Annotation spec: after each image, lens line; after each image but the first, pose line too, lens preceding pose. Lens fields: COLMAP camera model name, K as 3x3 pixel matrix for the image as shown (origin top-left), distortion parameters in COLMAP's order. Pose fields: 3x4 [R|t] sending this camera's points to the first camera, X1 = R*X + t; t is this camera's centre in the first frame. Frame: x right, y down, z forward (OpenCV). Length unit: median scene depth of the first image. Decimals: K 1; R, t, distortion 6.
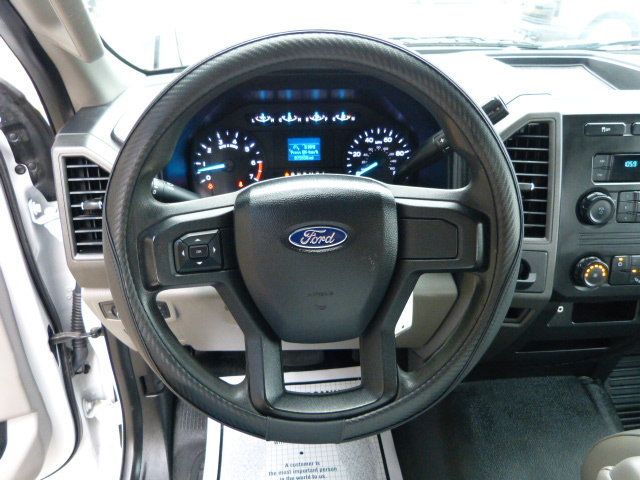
lens RADIAL K [[452.8, 0, 320.4], [0, 452.8, 253.9], [0, 0, 1]] dist [-0.056460, 0.036451]
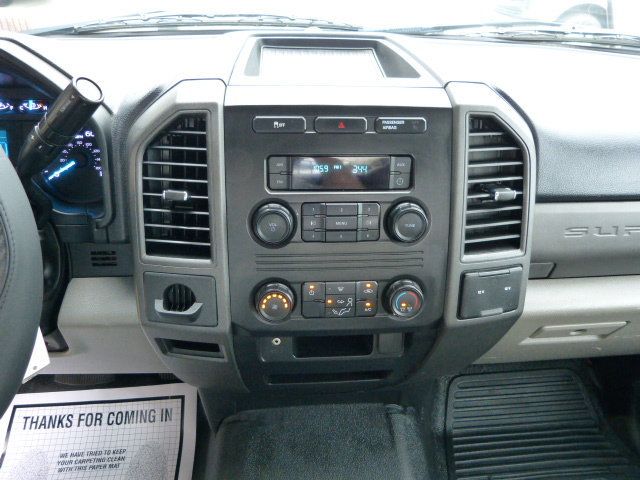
lens RADIAL K [[452.8, 0, 320.4], [0, 452.8, 253.9], [0, 0, 1]] dist [-0.056460, 0.036451]
pose [[0.999423, 0.017029, 0.029394, 0.673898], [-0.017668, 0.999611, 0.021600, -0.066622], [-0.029015, -0.022107, 0.999334, 0.184742]]
